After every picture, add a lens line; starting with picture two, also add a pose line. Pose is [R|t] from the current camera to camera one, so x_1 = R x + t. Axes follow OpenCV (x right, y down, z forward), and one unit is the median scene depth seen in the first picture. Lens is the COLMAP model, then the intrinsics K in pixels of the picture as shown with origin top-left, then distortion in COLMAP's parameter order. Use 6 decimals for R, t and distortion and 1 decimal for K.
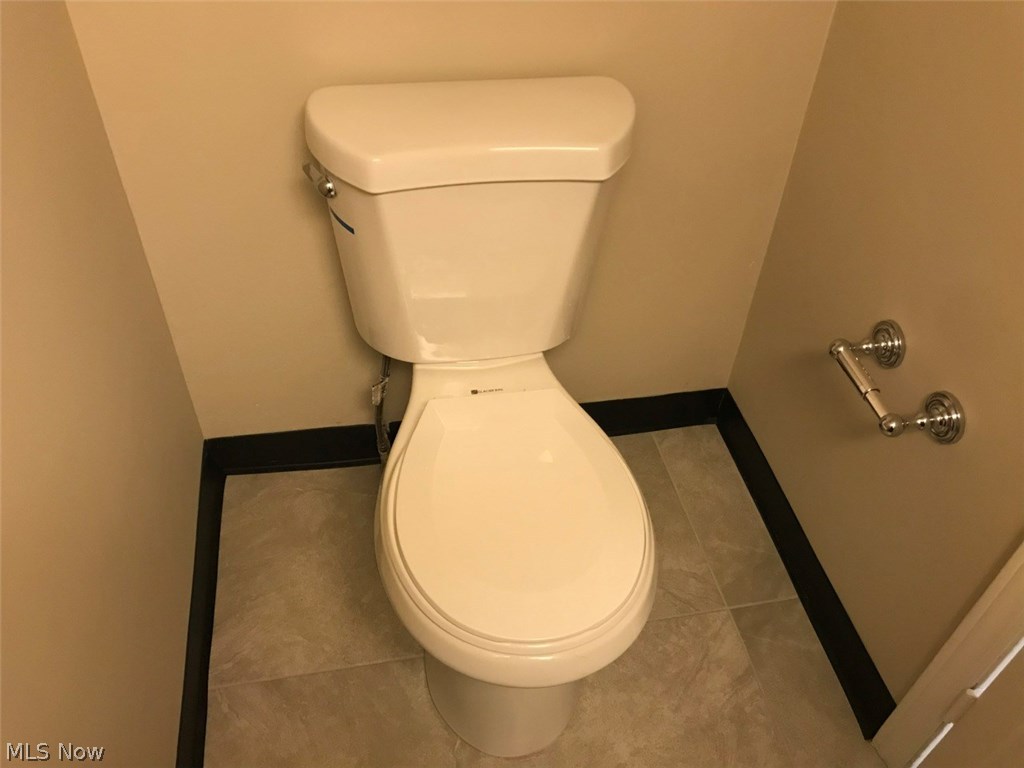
lens RADIAL K [[851.1, 0, 511.2], [0, 851.1, 382.3], [0, 0, 1]] dist [0.011761, -0.026952]
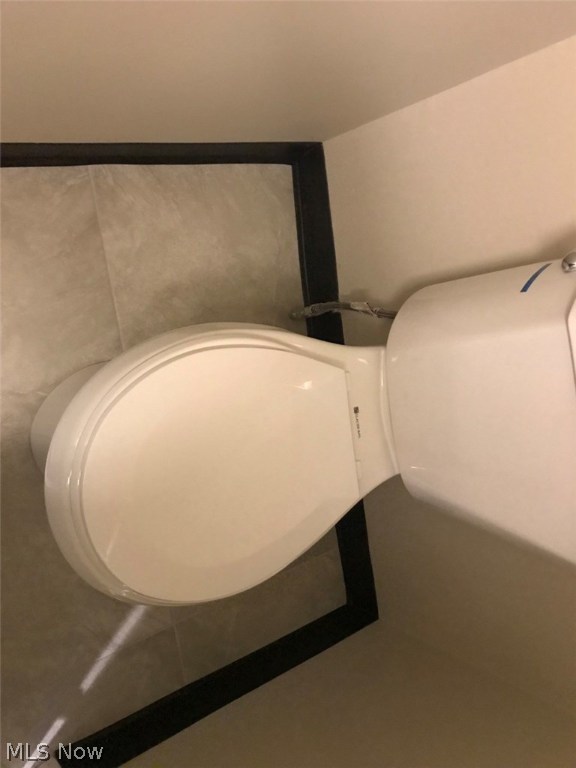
lens RADIAL K [[638.3, 0, 287.1], [0, 638.3, 385.4], [0, 0, 1]] dist [0.011761, -0.026952]
pose [[0.011797, 0.999711, 0.020969, -0.081537], [-0.981312, 0.007546, 0.192277, -0.048396], [0.192063, -0.022846, 0.981117, 0.222595]]
